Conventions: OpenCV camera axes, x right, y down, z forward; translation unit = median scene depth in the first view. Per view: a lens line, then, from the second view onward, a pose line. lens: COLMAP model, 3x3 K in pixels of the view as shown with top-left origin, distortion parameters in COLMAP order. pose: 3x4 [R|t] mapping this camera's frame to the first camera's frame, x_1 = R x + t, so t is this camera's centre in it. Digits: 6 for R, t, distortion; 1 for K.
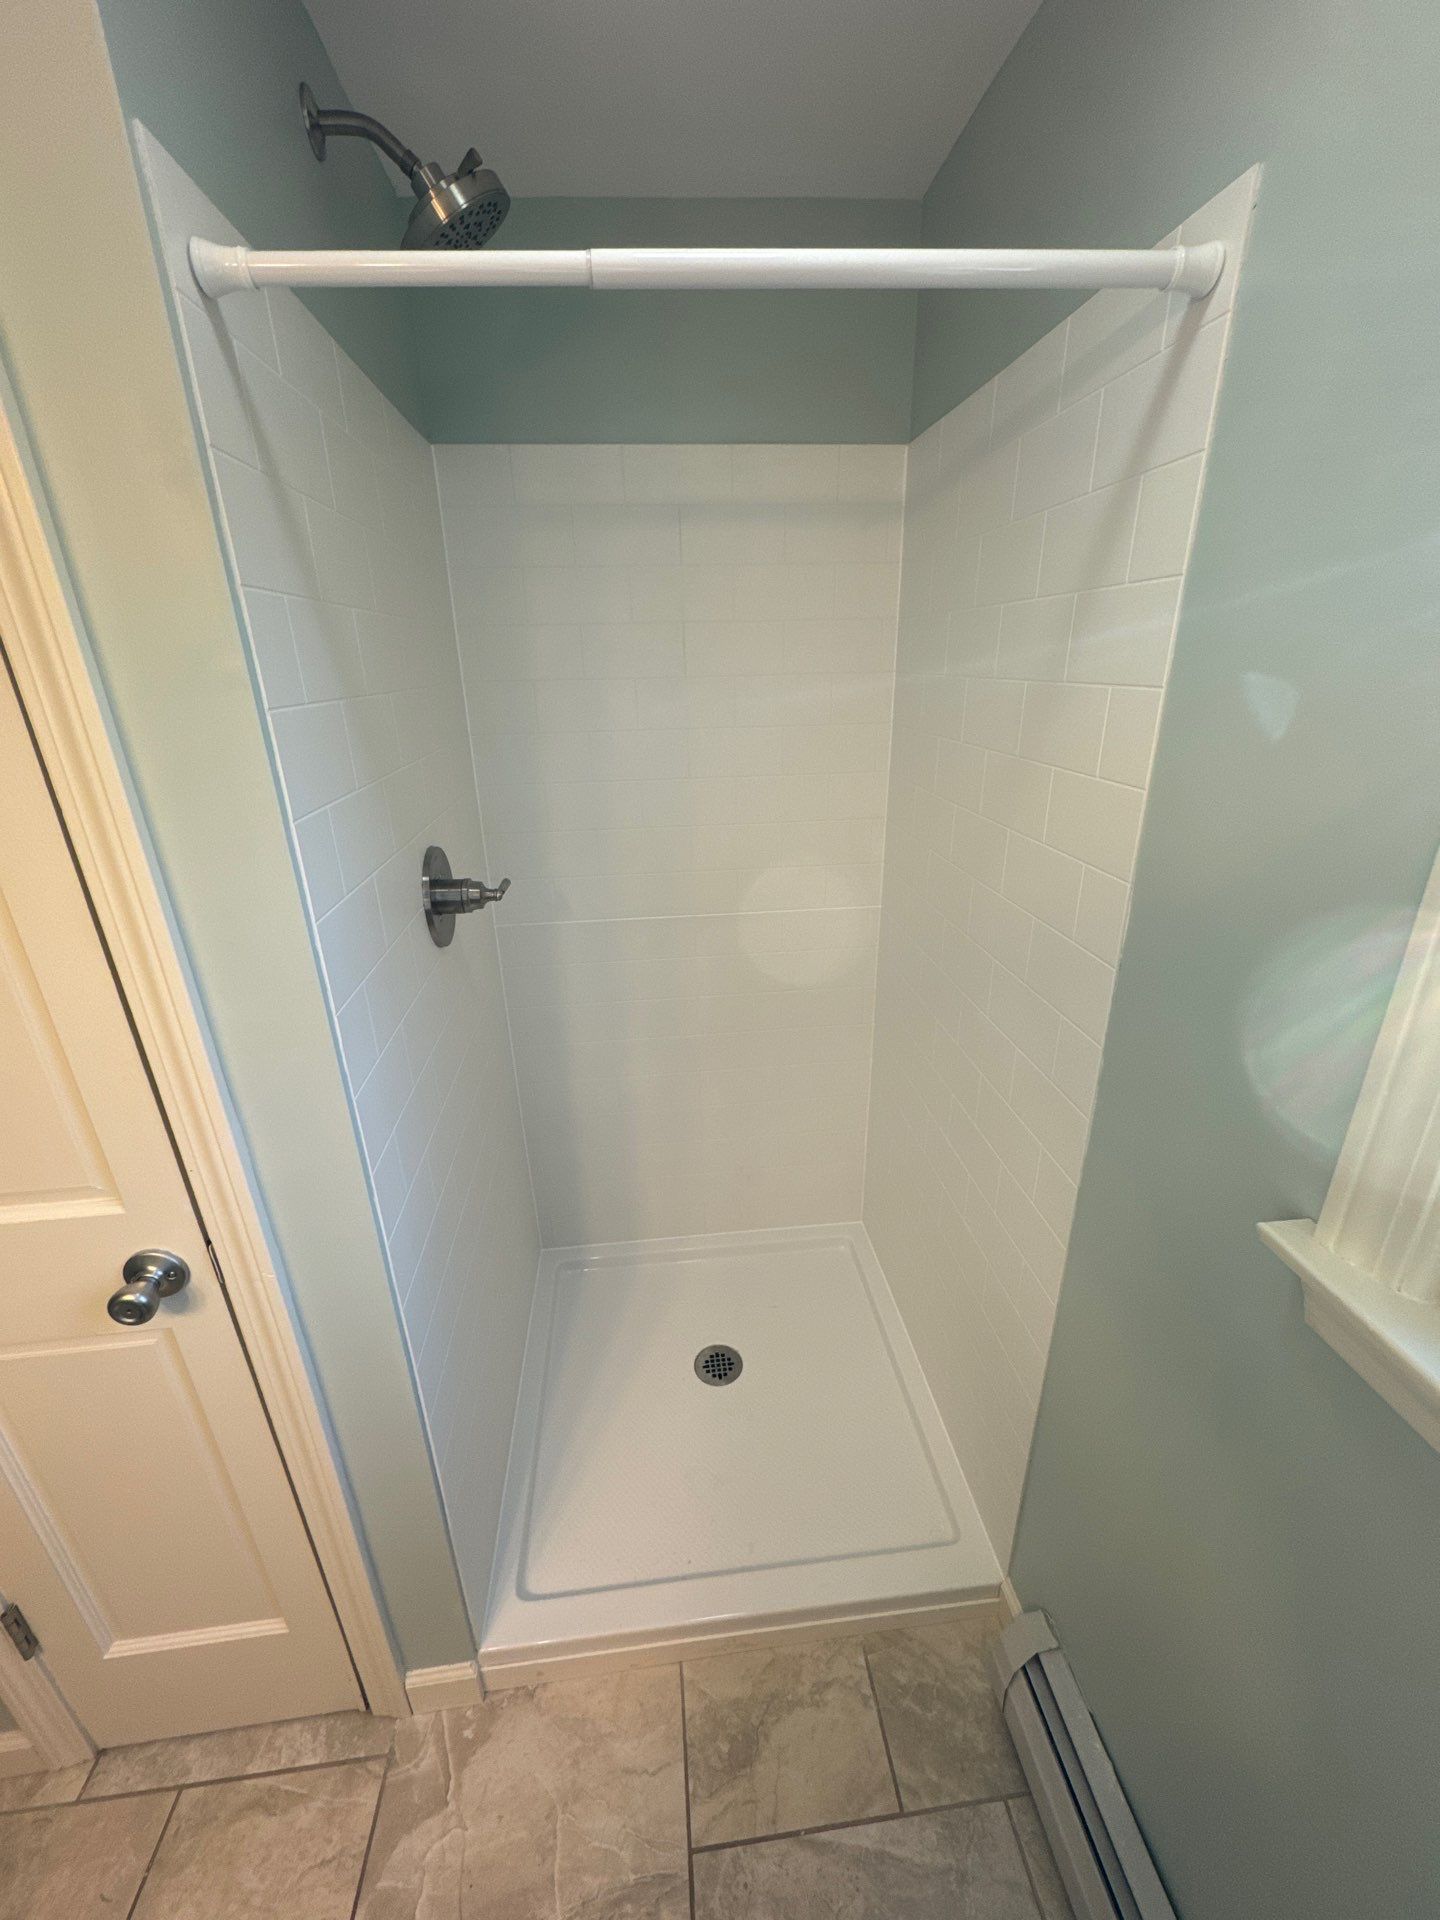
lens RADIAL K [[752.8, 0, 718.7], [0, 752.8, 958.6], [0, 0, 1]] dist [-0.001731, -0.000262]
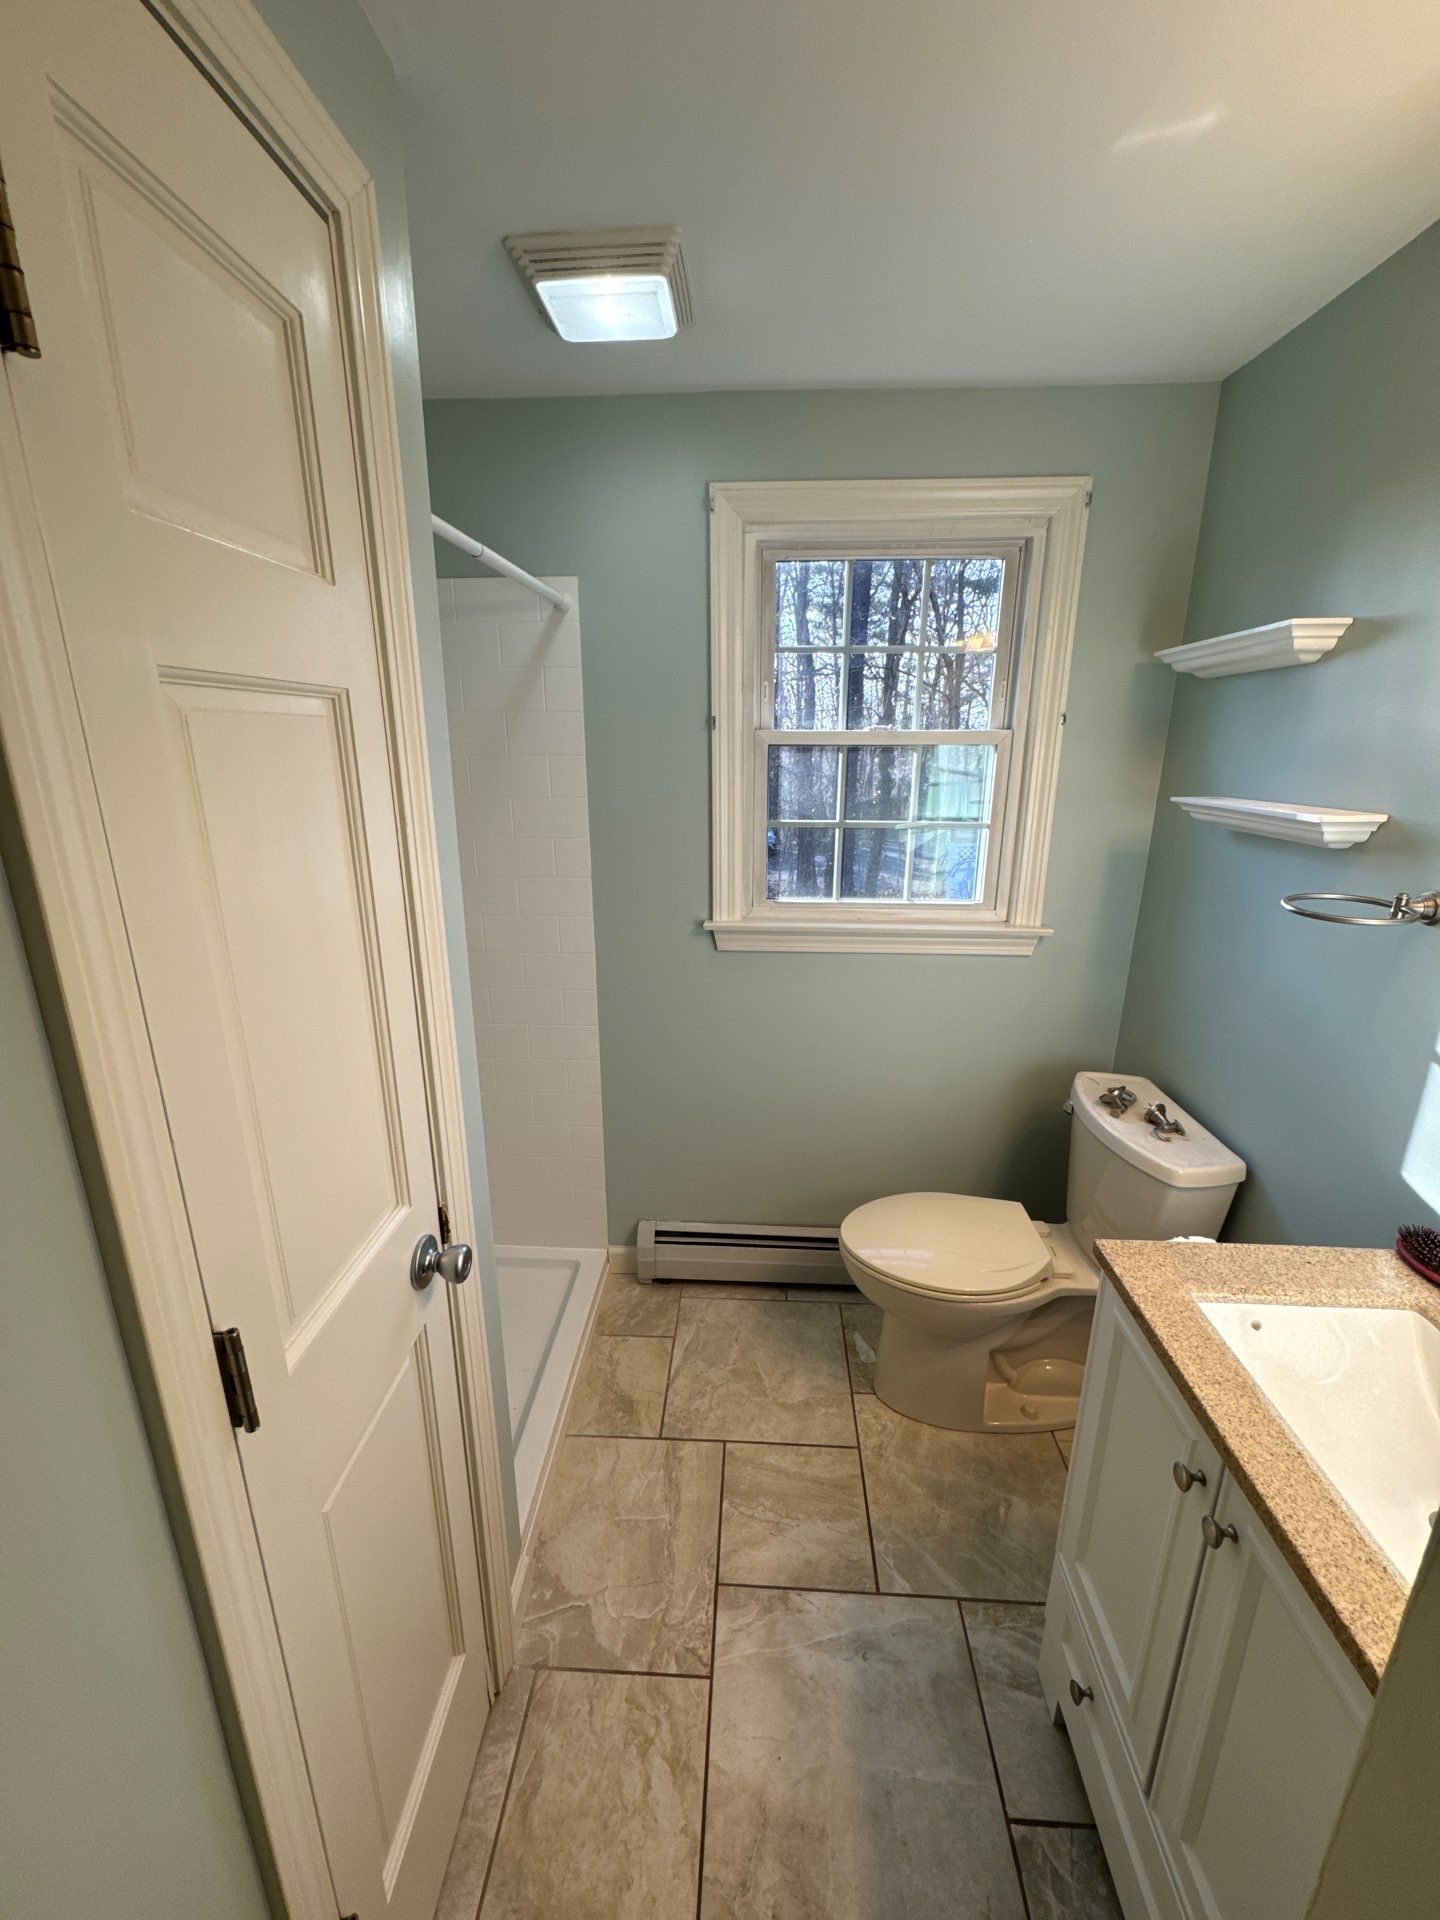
lens RADIAL K [[752.8, 0, 719.9], [0, 752.8, 954.9], [0, 0, 1]] dist [-0.001731, -0.000262]
pose [[0.158989, -0.244424, 0.956546, -1.219468], [0.356165, 0.917826, 0.175331, -0.018143], [-0.920798, 0.312812, 0.232979, 0.153768]]
